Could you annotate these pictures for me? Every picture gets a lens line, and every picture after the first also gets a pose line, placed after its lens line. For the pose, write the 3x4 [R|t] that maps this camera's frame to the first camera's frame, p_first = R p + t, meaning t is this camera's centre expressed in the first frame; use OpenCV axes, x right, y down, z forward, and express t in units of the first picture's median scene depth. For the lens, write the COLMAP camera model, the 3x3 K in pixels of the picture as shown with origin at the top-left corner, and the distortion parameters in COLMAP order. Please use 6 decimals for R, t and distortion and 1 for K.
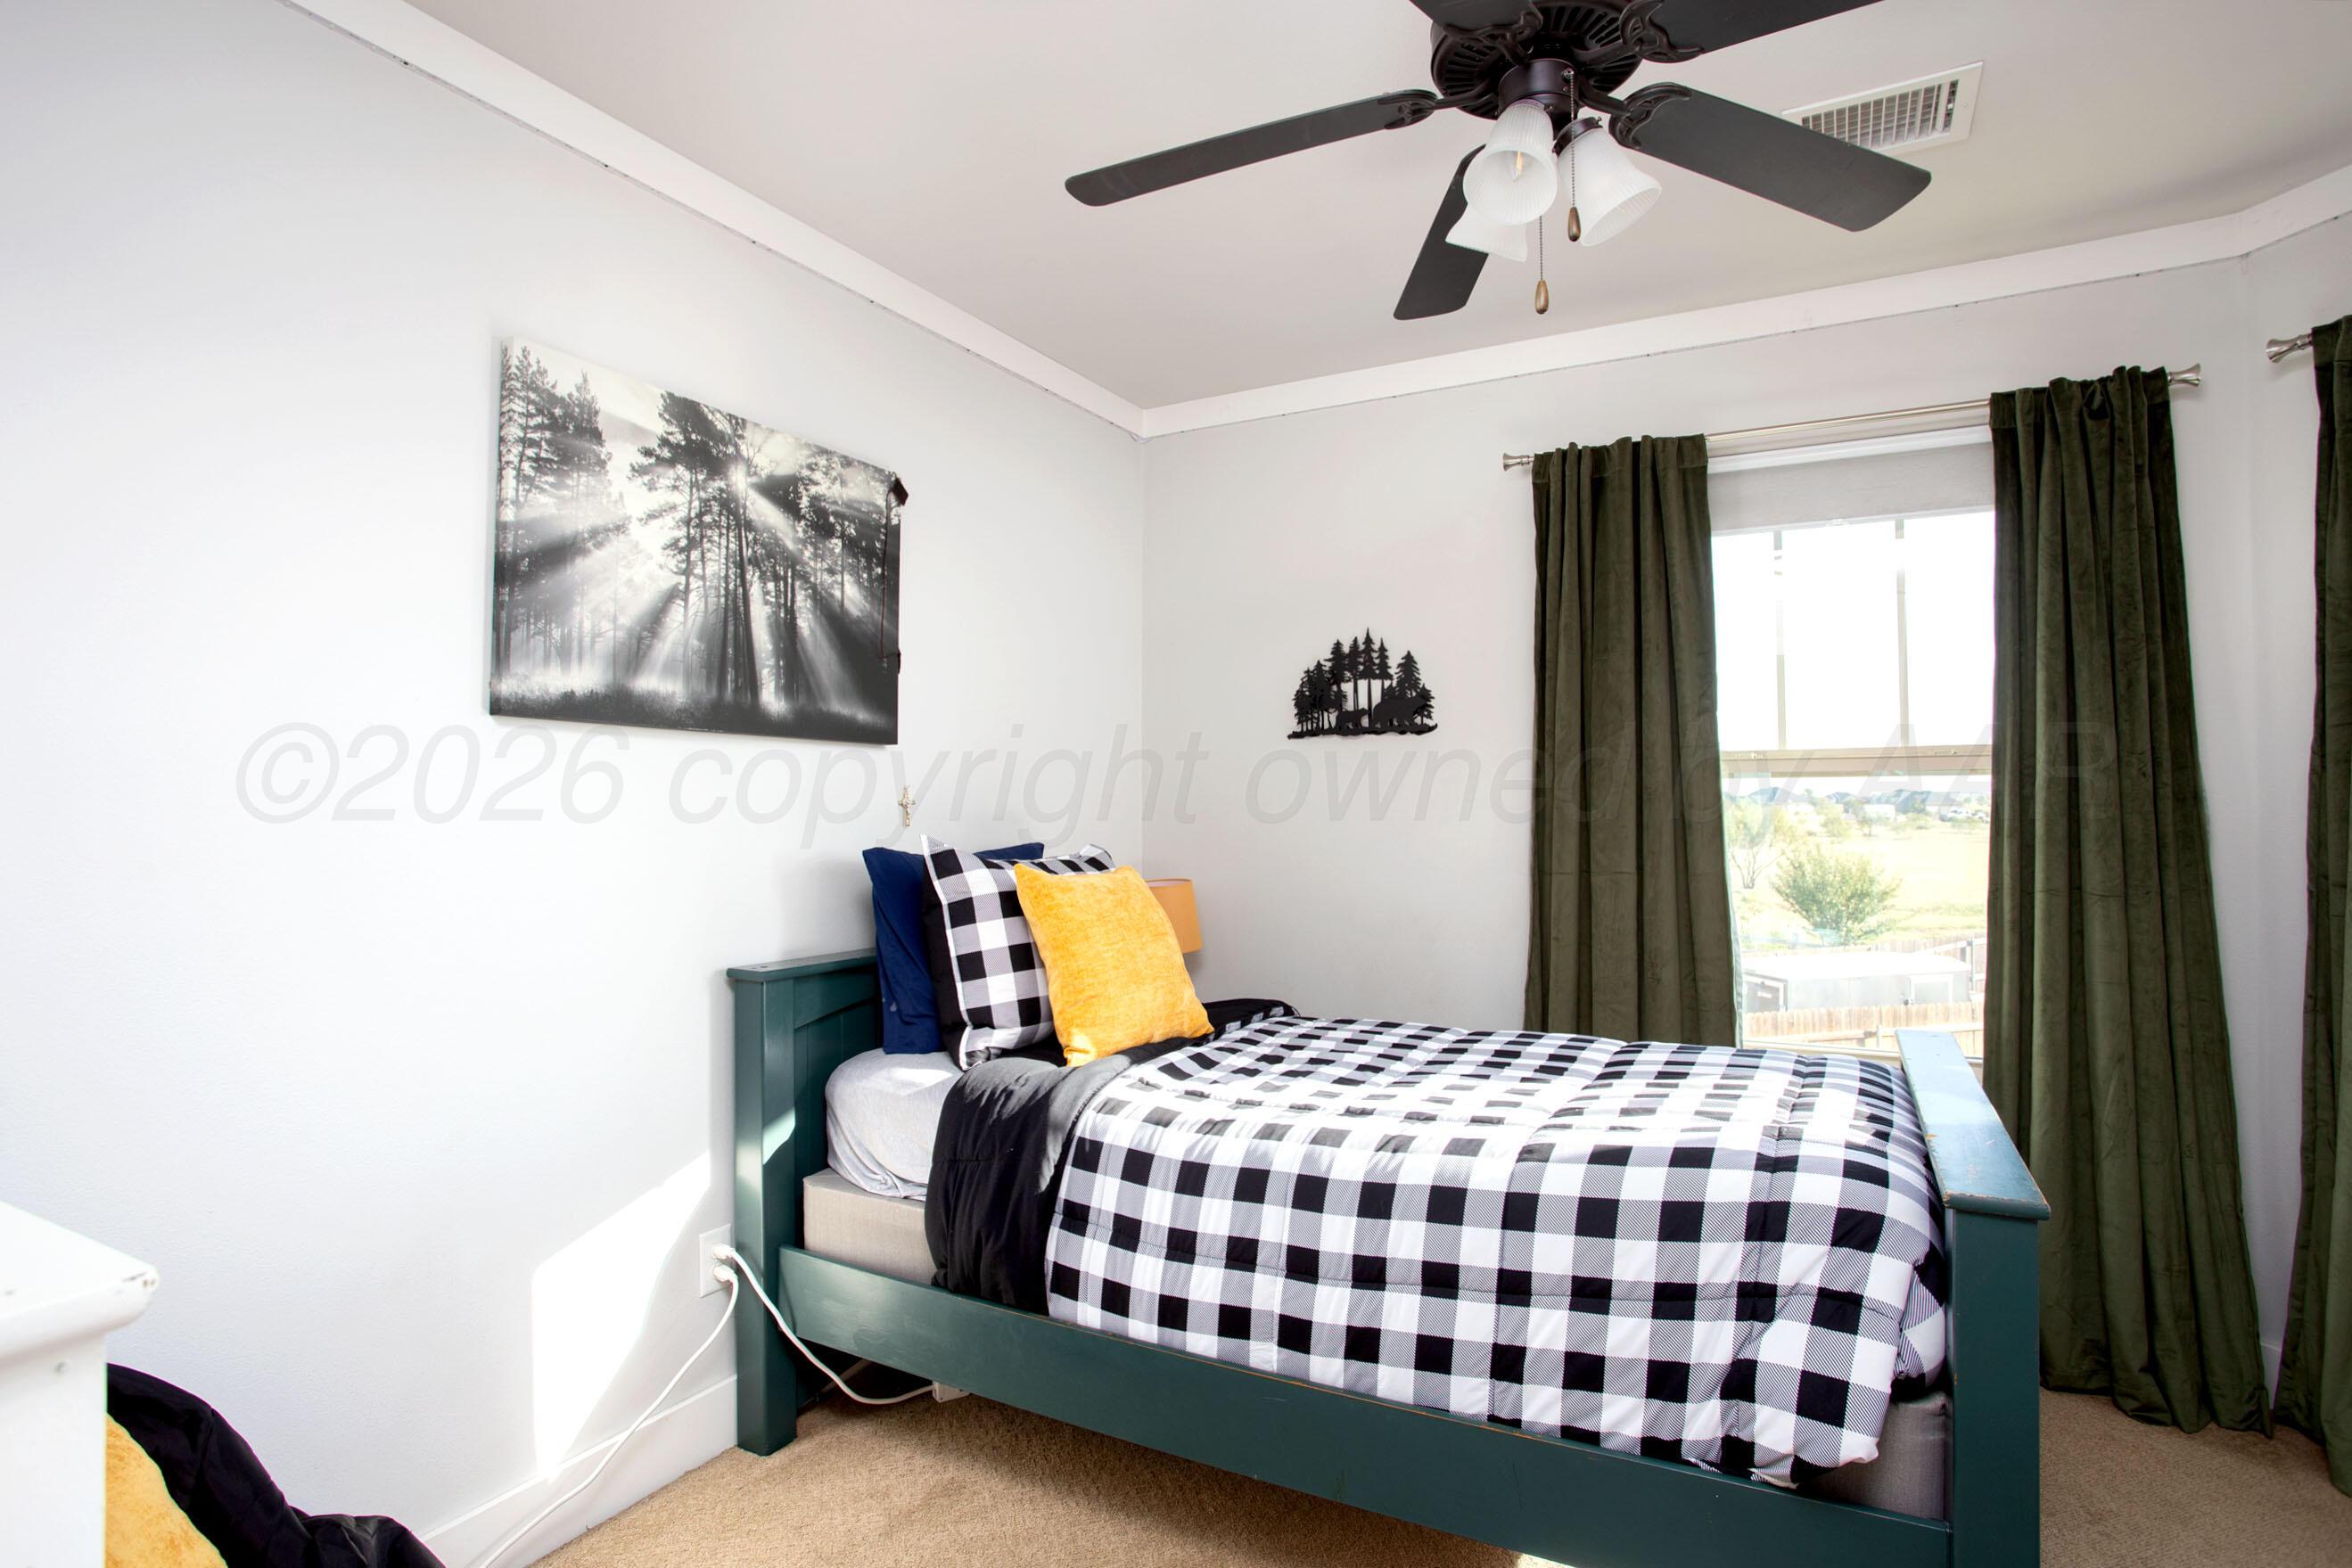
lens RADIAL K [[1190.8, 0, 1187.1], [0, 1190.8, 779.6], [0, 0, 1]] dist [-0.042544, 0.019455]
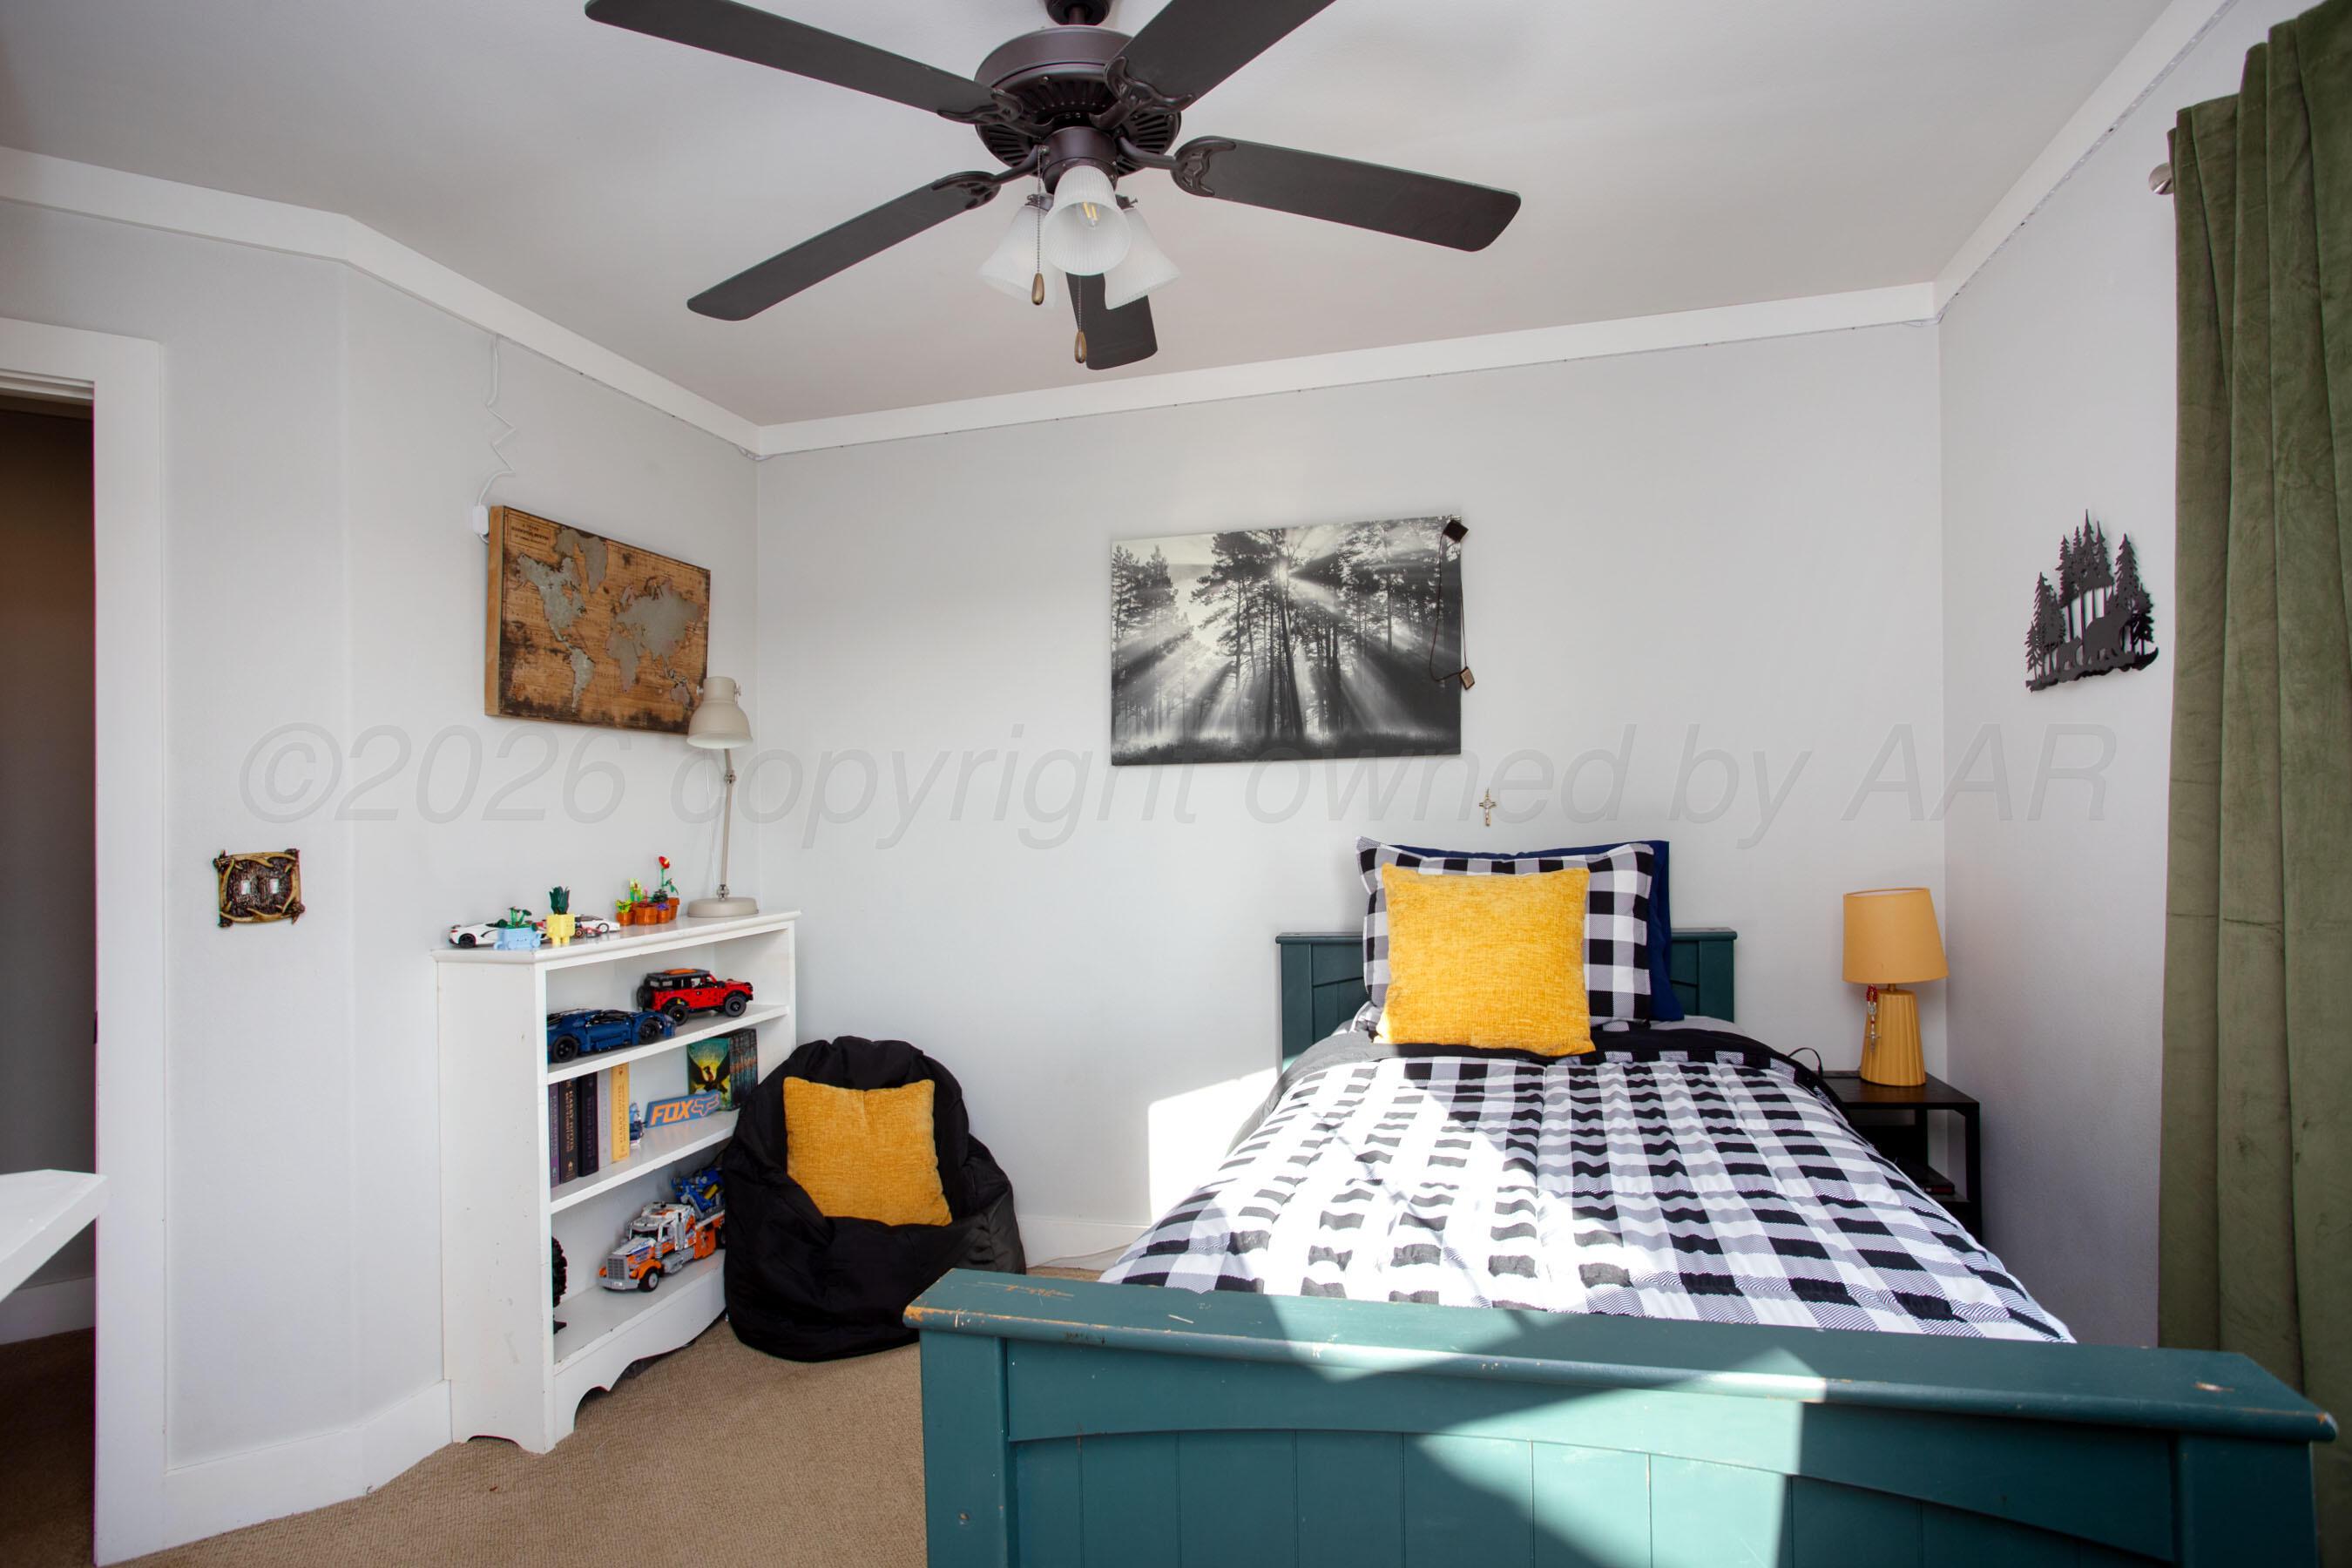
lens RADIAL K [[1190.9, 0, 1189.4], [0, 1190.9, 792.7], [0, 0, 1]] dist [-0.042544, 0.019455]
pose [[0.261409, -0.028477, -0.964808, 0.913423], [0.049889, 0.998627, -0.015958, 0.014963], [0.963938, -0.043962, 0.262470, 0.526741]]
